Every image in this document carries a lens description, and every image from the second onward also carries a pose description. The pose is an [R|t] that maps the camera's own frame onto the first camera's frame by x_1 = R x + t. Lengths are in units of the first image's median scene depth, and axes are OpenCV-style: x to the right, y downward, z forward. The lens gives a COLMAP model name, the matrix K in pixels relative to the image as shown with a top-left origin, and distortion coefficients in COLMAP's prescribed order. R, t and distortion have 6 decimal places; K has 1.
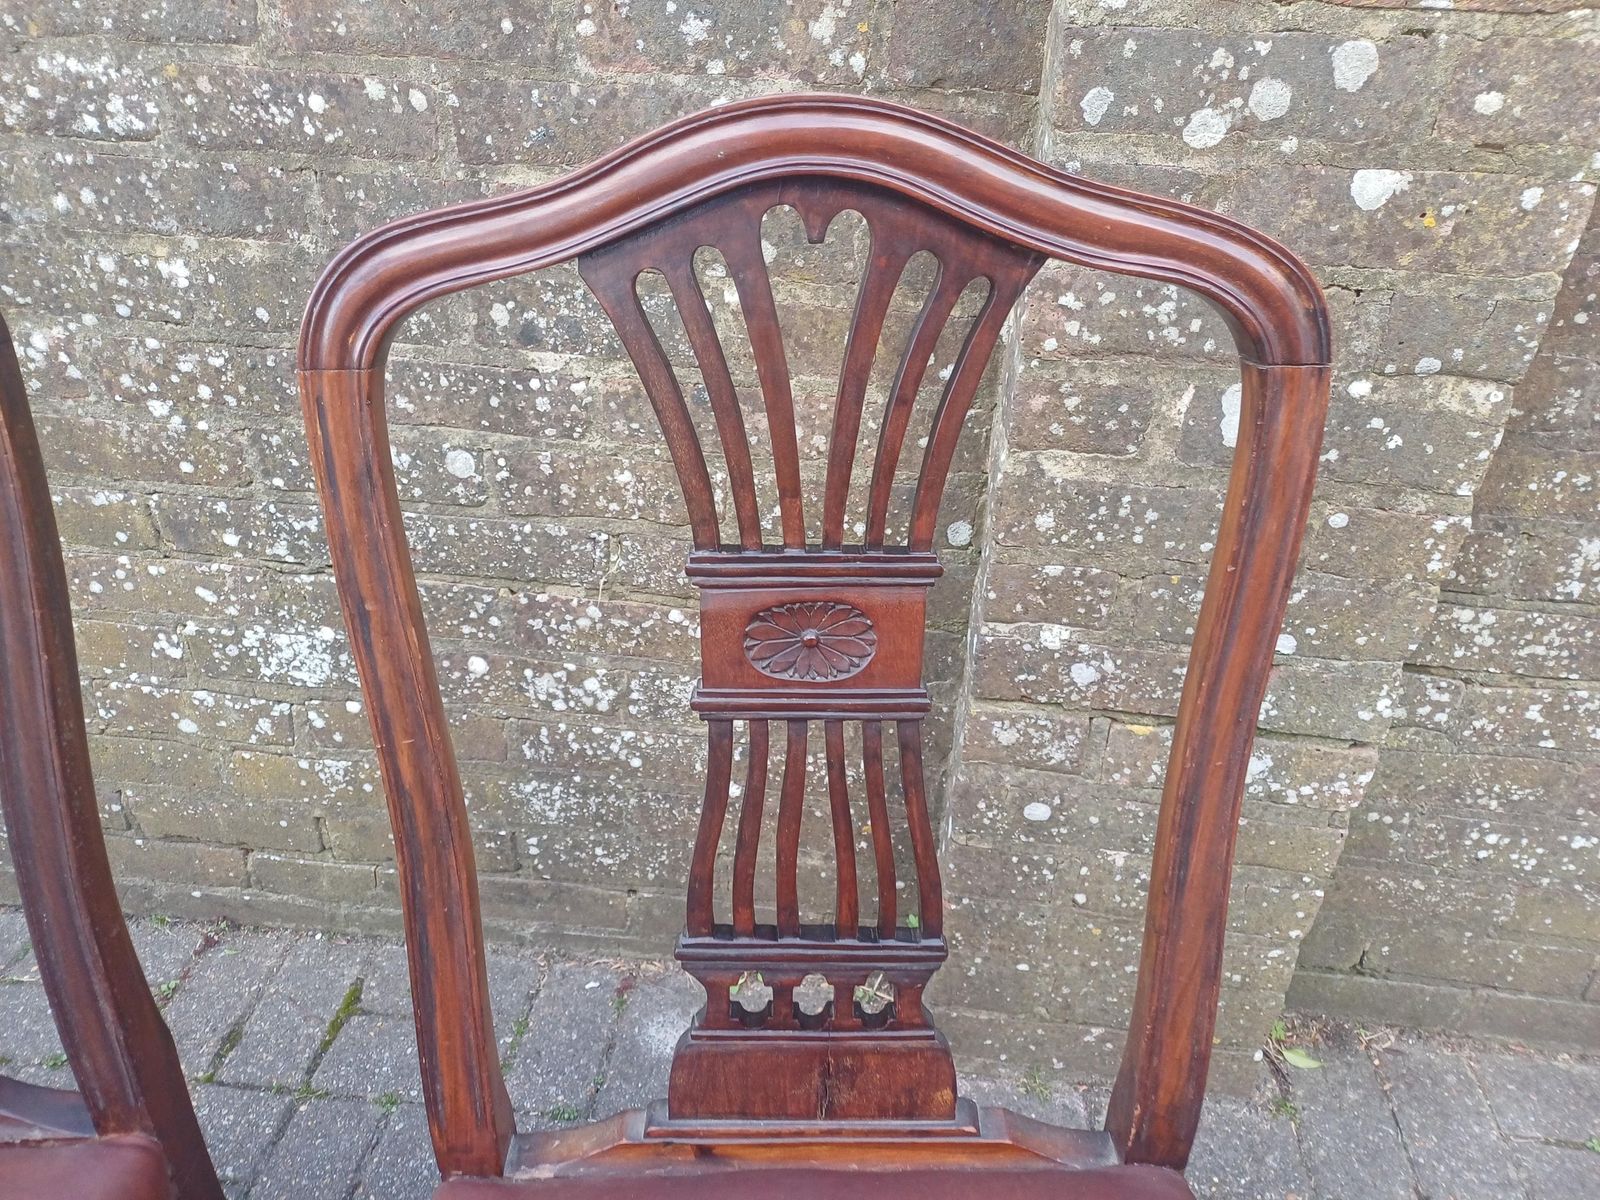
lens RADIAL K [[1189.6, 0, 791.5], [0, 1189.6, 585.7], [0, 0, 1]] dist [0.071436, -0.061586]
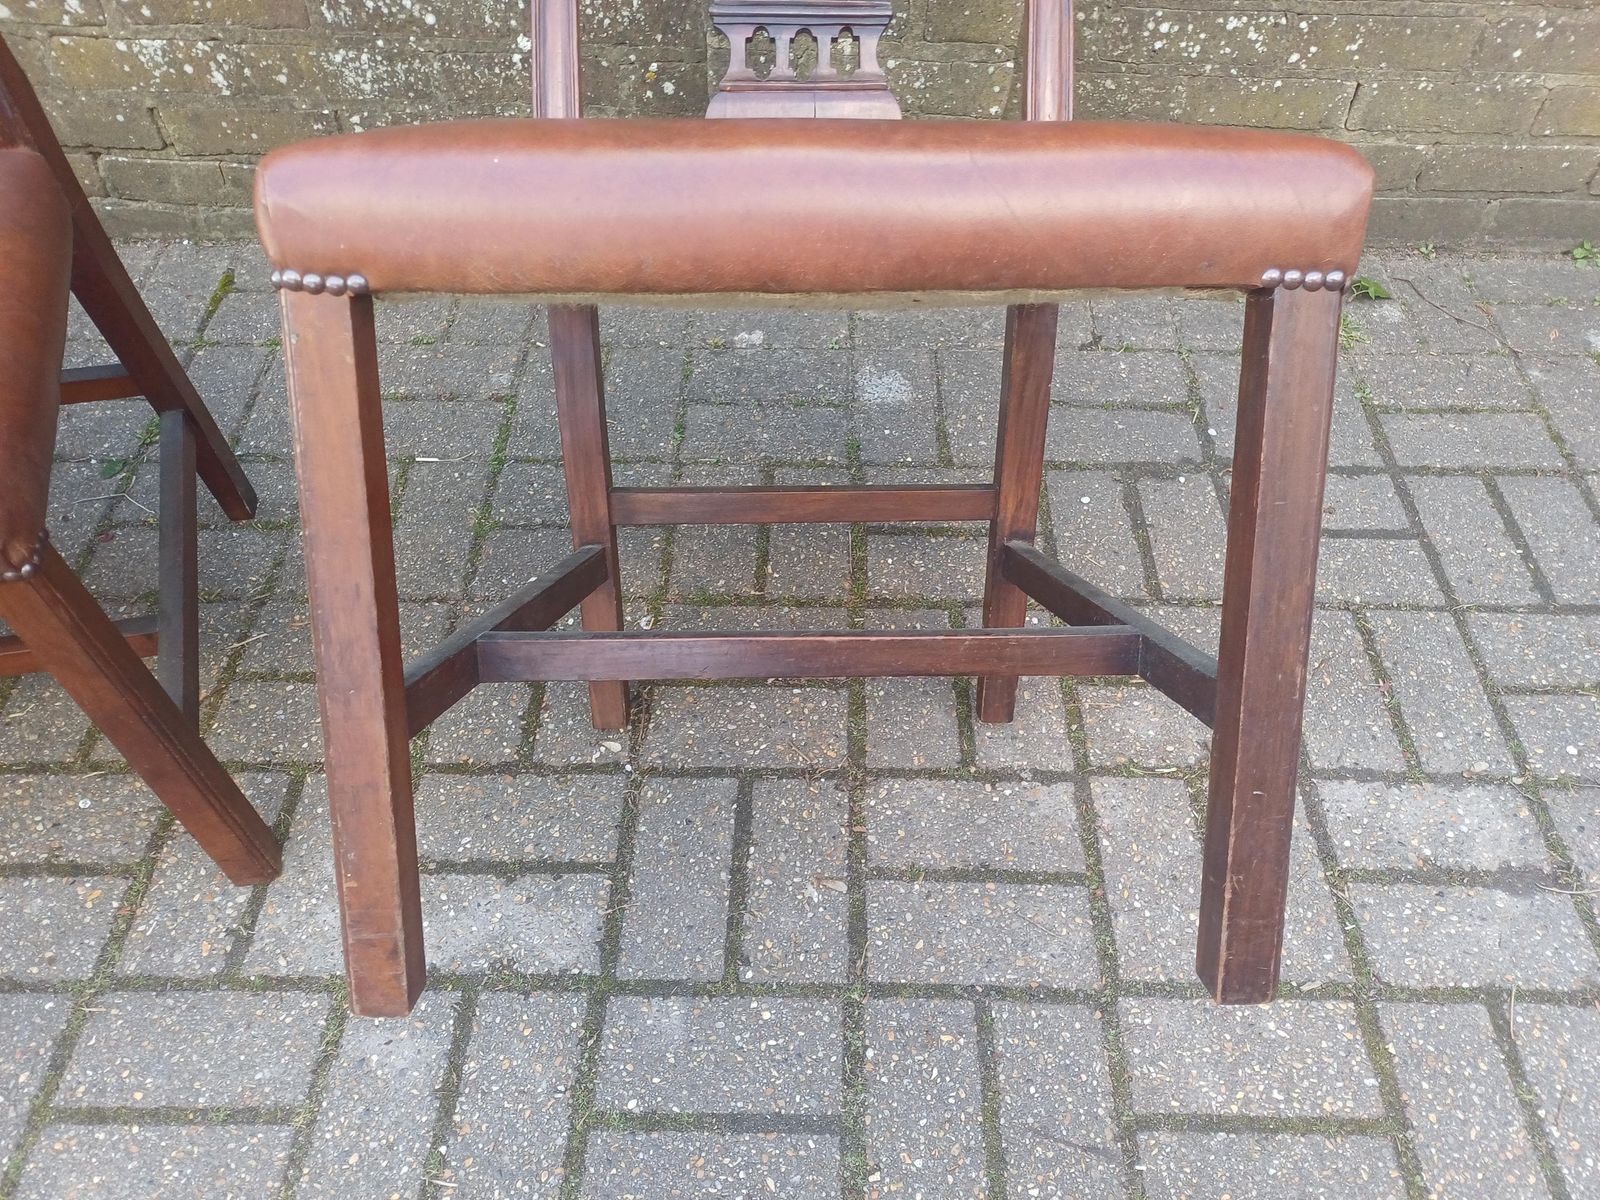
lens RADIAL K [[1189.6, 0, 824.3], [0, 1189.6, 604.8], [0, 0, 1]] dist [0.071436, -0.061586]
pose [[0.993588, -0.090562, 0.067693, 0.113162], [0.060439, 0.931401, 0.358941, 0.291366], [-0.095556, -0.352548, 0.930902, -0.277779]]
